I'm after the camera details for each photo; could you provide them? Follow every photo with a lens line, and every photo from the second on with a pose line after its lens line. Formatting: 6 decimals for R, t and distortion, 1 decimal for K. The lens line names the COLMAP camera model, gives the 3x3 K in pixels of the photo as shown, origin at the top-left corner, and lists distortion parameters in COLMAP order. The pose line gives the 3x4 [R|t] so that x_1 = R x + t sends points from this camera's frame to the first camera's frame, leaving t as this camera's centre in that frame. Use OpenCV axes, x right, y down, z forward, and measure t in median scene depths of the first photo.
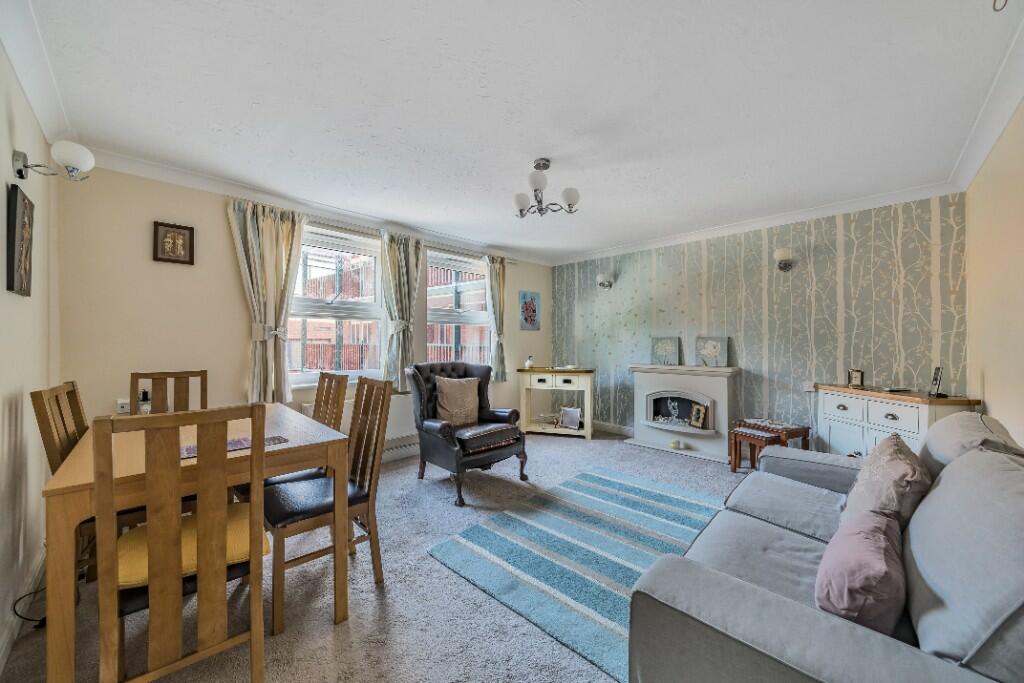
lens RADIAL K [[388.3, 0, 511.6], [0, 388.3, 341.2], [0, 0, 1]] dist [-0.000357, -0.000019]
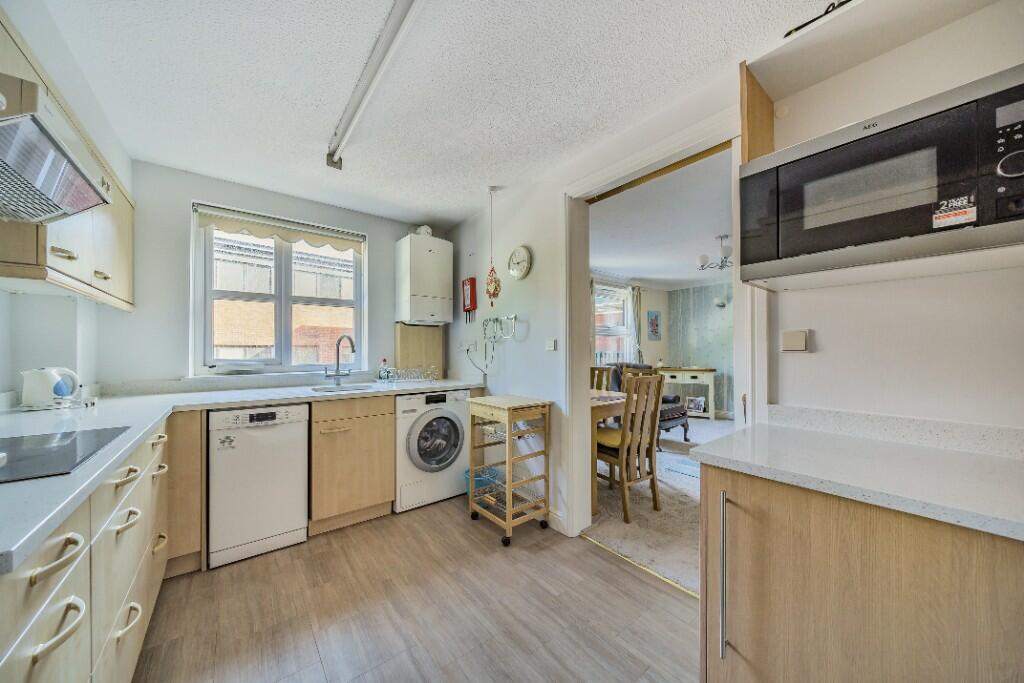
lens RADIAL K [[349.3, 0, 512.6], [0, 349.3, 347.8], [0, 0, 1]] dist [-0.012143, 0.000215]
pose [[0.990995, -0.000609, -0.133901, -0.316619], [0.000881, 0.999998, 0.001977, -0.004136], [0.133899, -0.002077, 0.990993, -0.286866]]
